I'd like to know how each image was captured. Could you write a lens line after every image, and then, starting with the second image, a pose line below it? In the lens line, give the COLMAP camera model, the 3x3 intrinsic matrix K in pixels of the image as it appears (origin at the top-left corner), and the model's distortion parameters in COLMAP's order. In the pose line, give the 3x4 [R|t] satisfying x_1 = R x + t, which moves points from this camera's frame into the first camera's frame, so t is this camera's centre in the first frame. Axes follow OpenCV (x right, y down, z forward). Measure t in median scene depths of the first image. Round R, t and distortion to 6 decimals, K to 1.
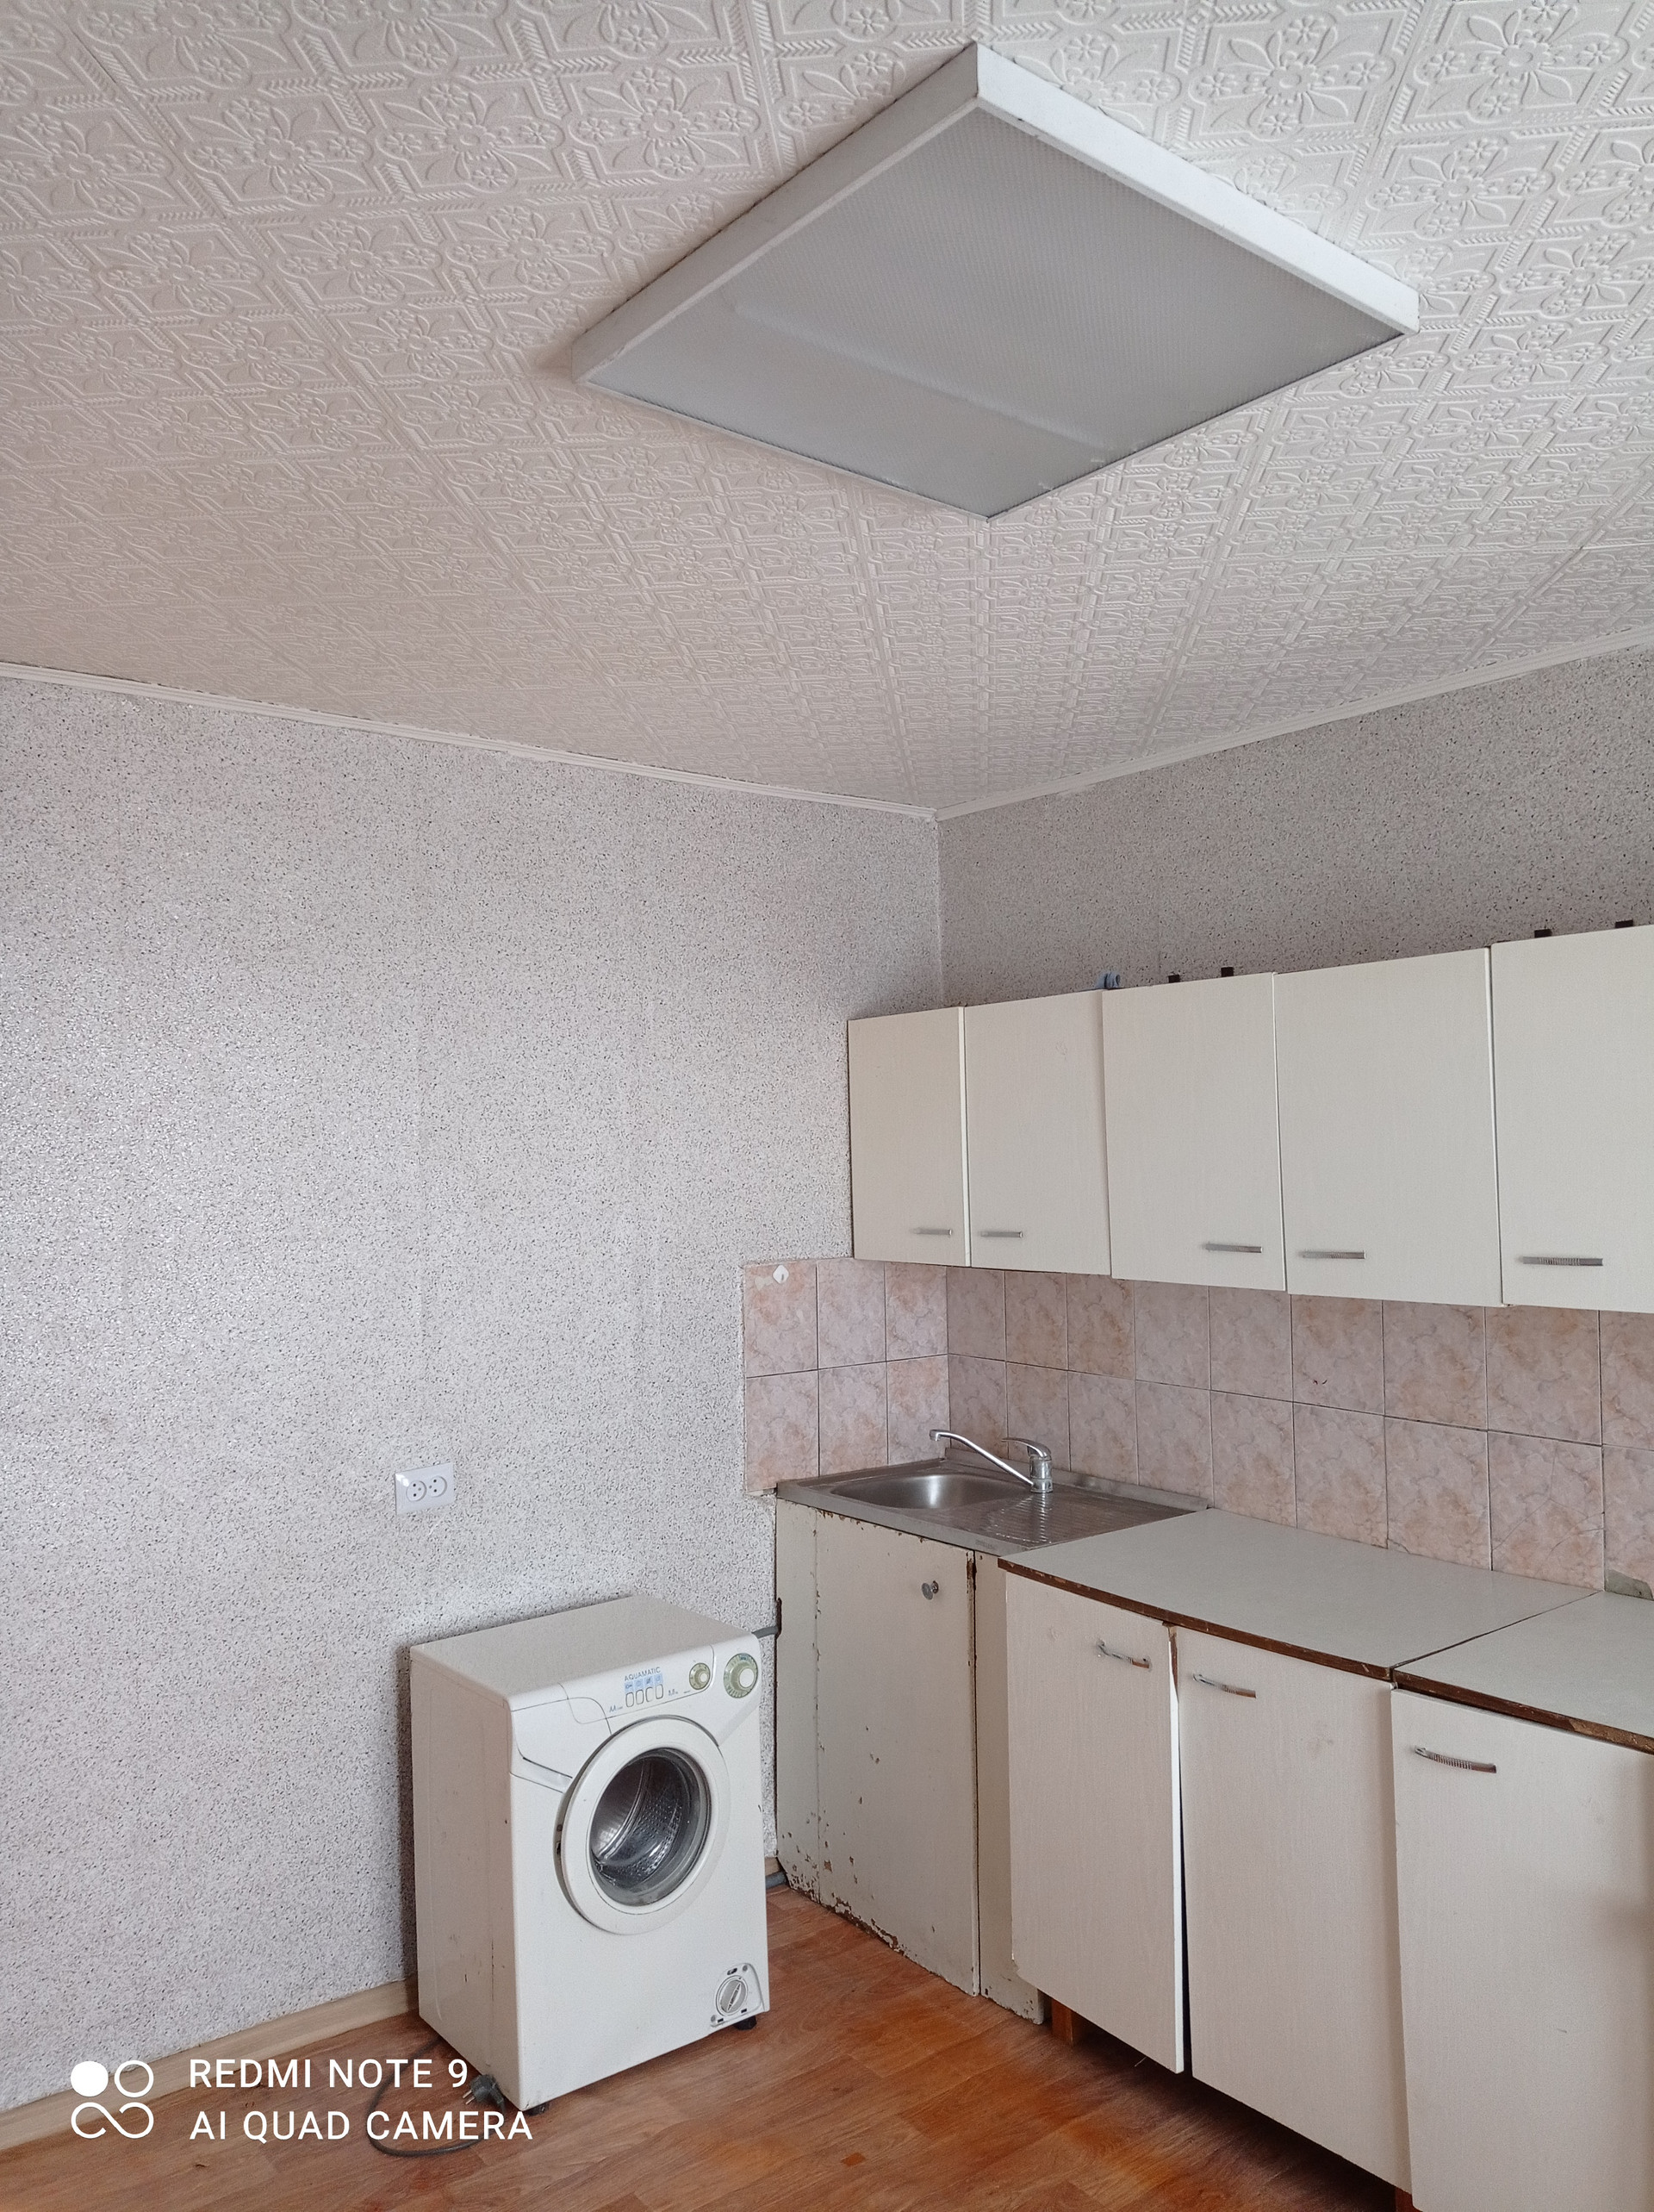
lens RADIAL K [[1623.2, 0, 842.5], [0, 1623.2, 1109.2], [0, 0, 1]] dist [0.033831, -0.002073]
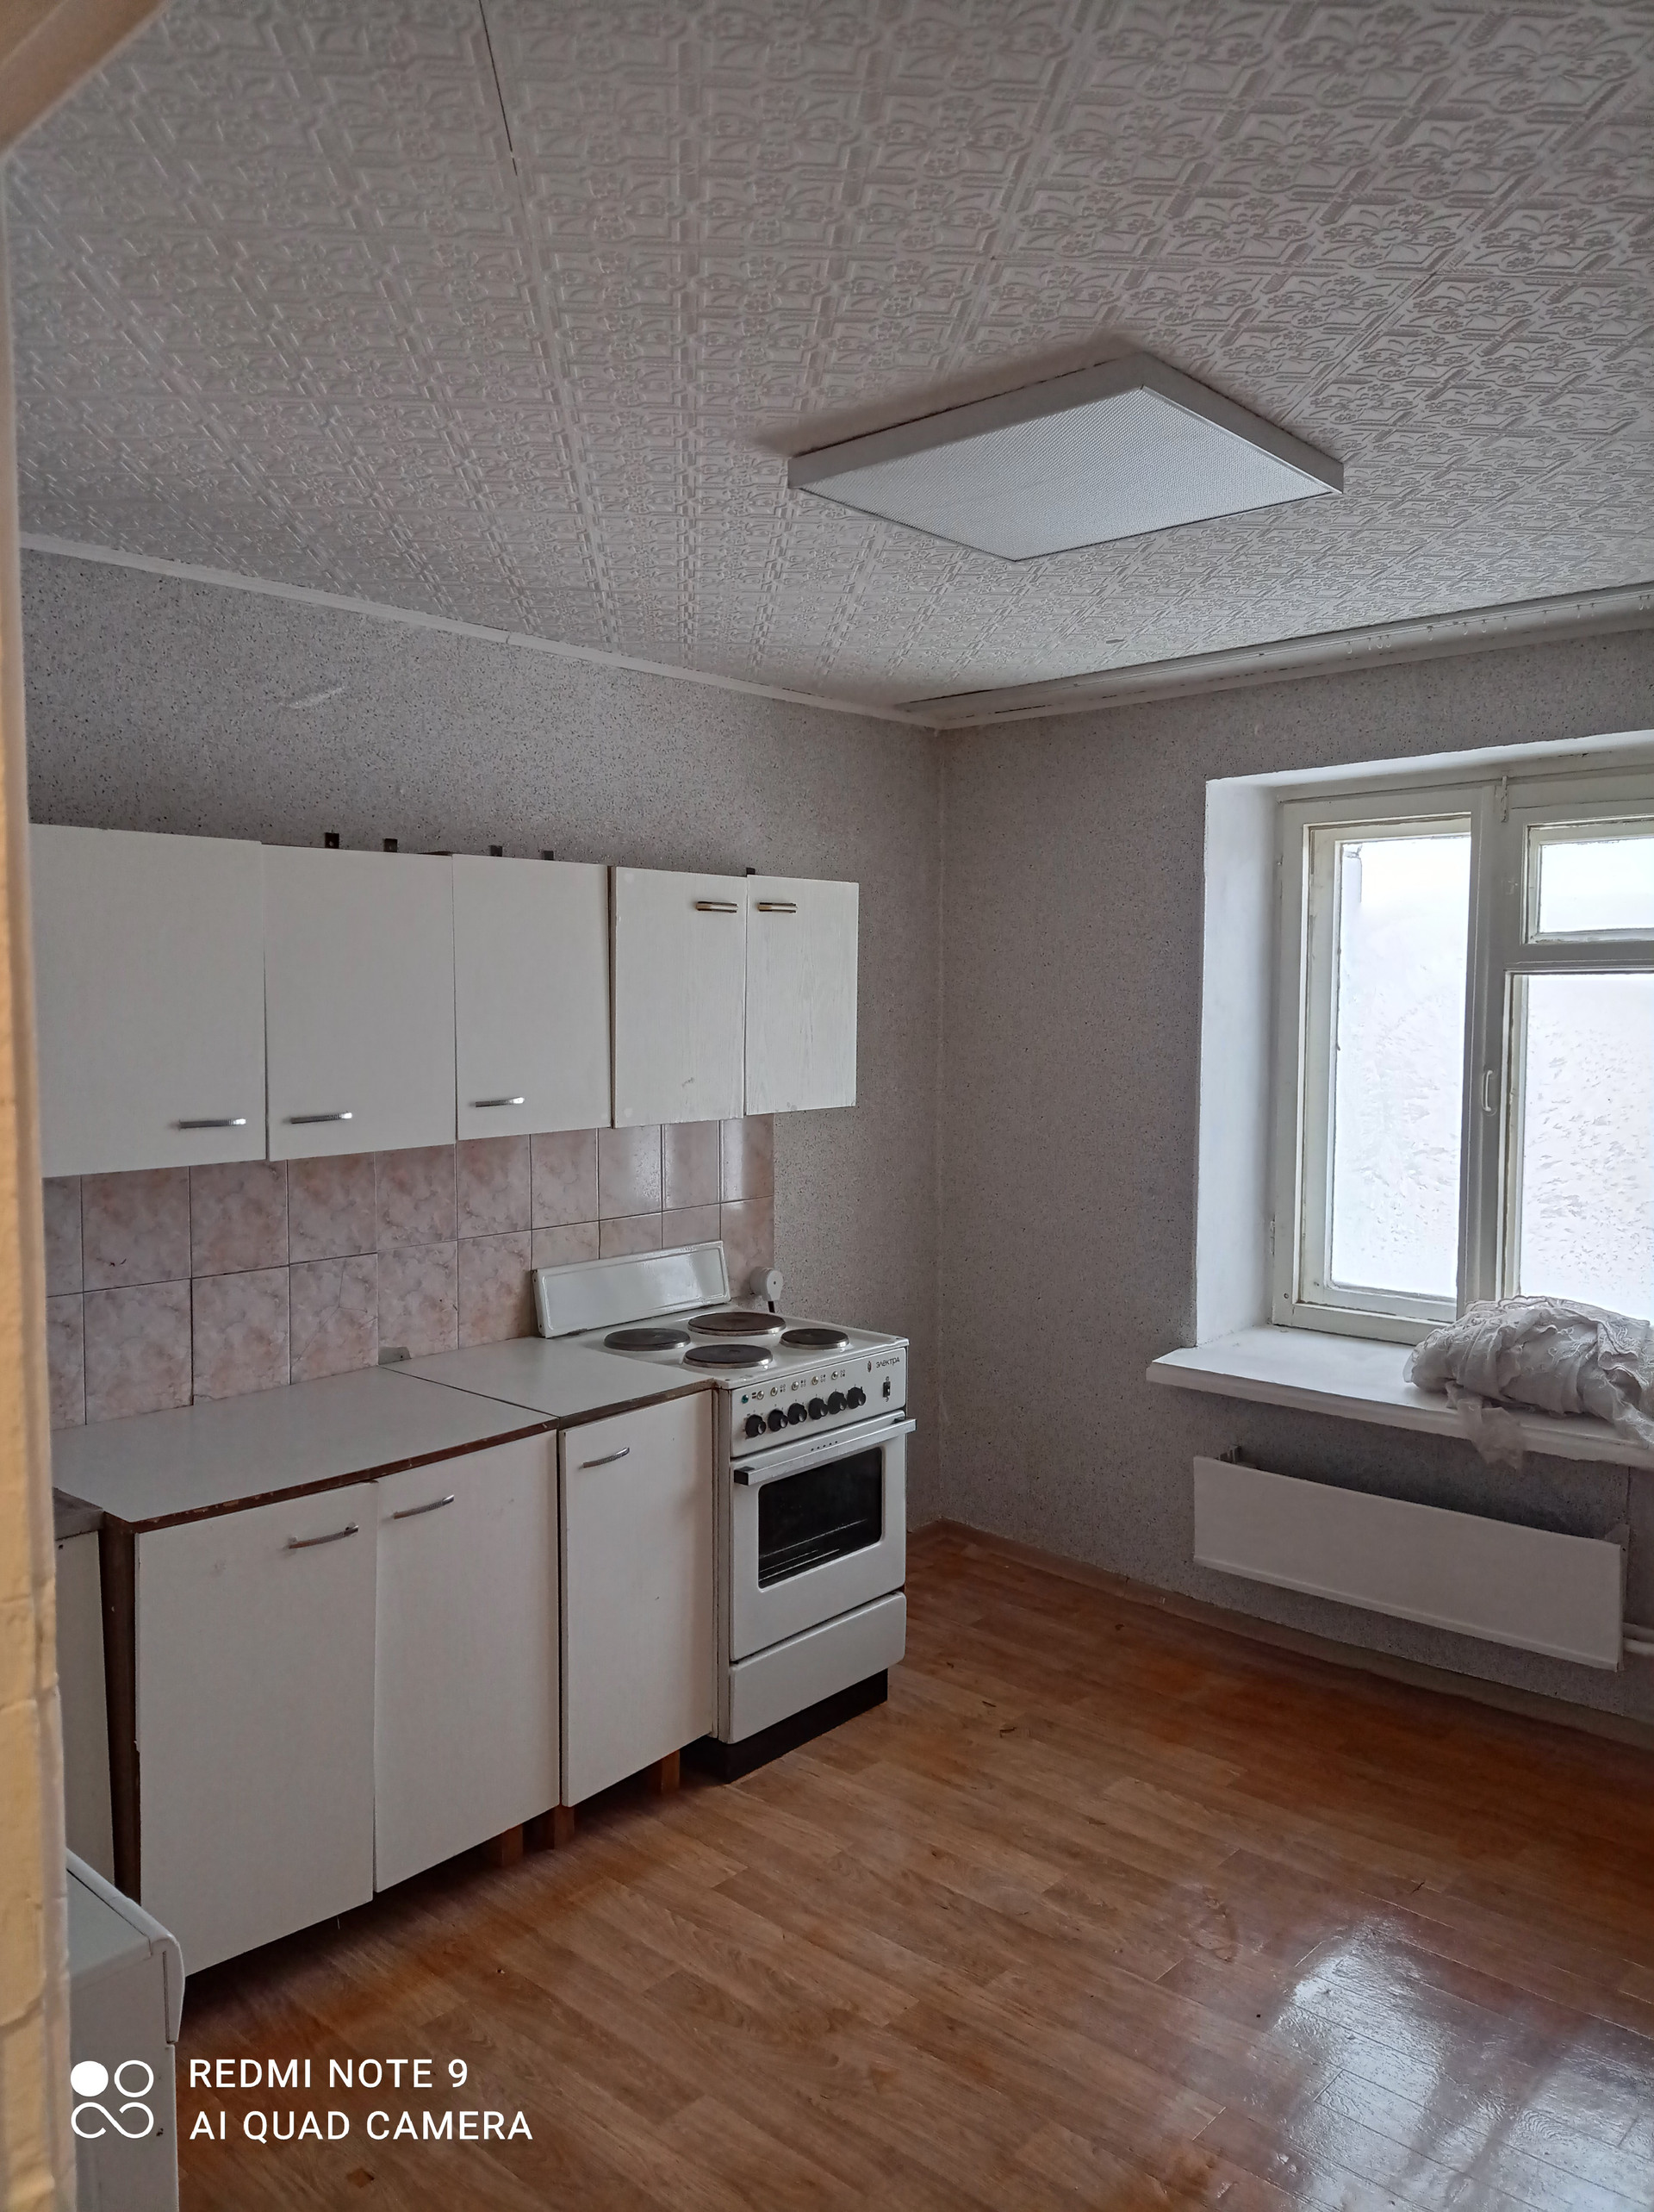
lens RADIAL K [[1623.2, 0, 841.8], [0, 1623.2, 1103.7], [0, 0, 1]] dist [0.033831, -0.002073]
pose [[-0.175346, -0.057146, 0.982847, -0.790282], [-0.021124, 0.998303, 0.054275, 0.013988], [-0.984280, -0.011245, -0.176255, 0.825202]]
